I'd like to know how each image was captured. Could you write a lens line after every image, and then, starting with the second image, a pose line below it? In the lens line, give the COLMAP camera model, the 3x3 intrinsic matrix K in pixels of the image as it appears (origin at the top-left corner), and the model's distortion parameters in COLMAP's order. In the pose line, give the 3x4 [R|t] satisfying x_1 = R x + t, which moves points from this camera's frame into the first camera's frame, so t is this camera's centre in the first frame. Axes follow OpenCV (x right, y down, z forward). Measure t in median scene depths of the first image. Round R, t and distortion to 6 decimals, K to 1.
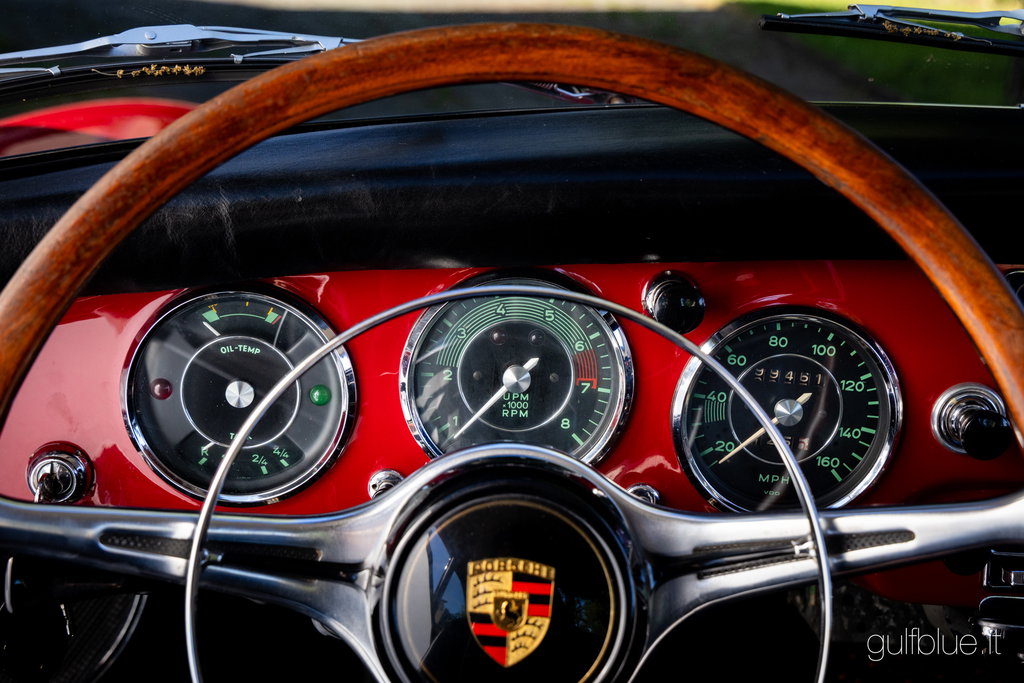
lens RADIAL K [[1529.0, 0, 509.0], [0, 1529.0, 342.0], [0, 0, 1]] dist [-0.025058, 0.000000]
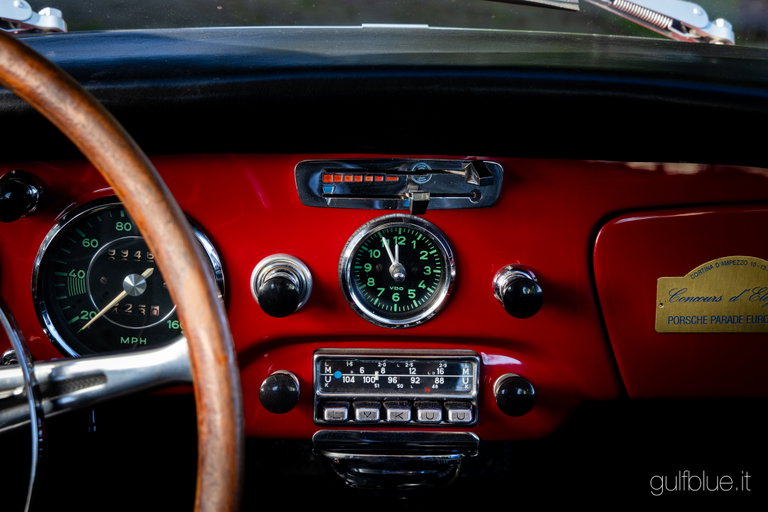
lens RADIAL K [[1248.6, 0, 388.2], [0, 1248.6, 253.8], [0, 0, 1]] dist [0.064658, 0.000000]
pose [[0.999131, -0.039784, 0.012436, 0.372377], [0.039778, 0.999208, 0.000682, 0.029033], [-0.012453, -0.000187, 0.999922, 0.007527]]
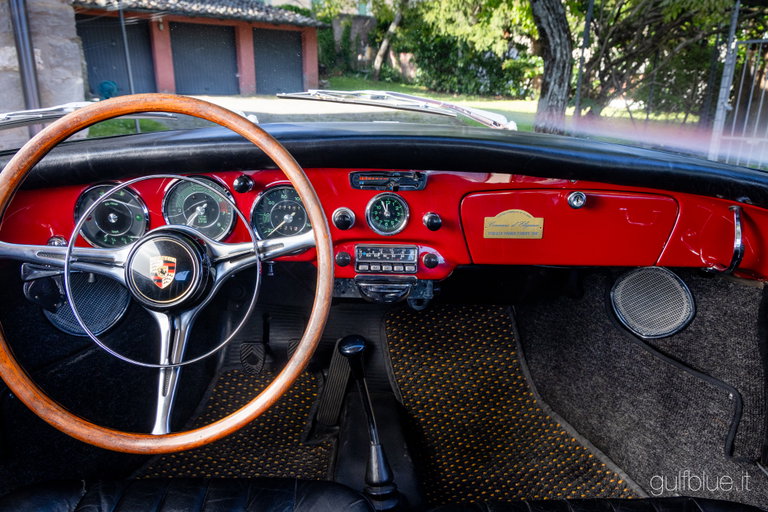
lens RADIAL K [[559.8, 0, 383.3], [0, 559.8, 257.4], [0, 0, 1]] dist [0.003710, 0.000508]
pose [[0.999201, -0.033996, 0.021031, 0.355583], [0.033051, 0.998495, 0.043761, 0.082641], [-0.022487, -0.043031, 0.998821, -0.182719]]
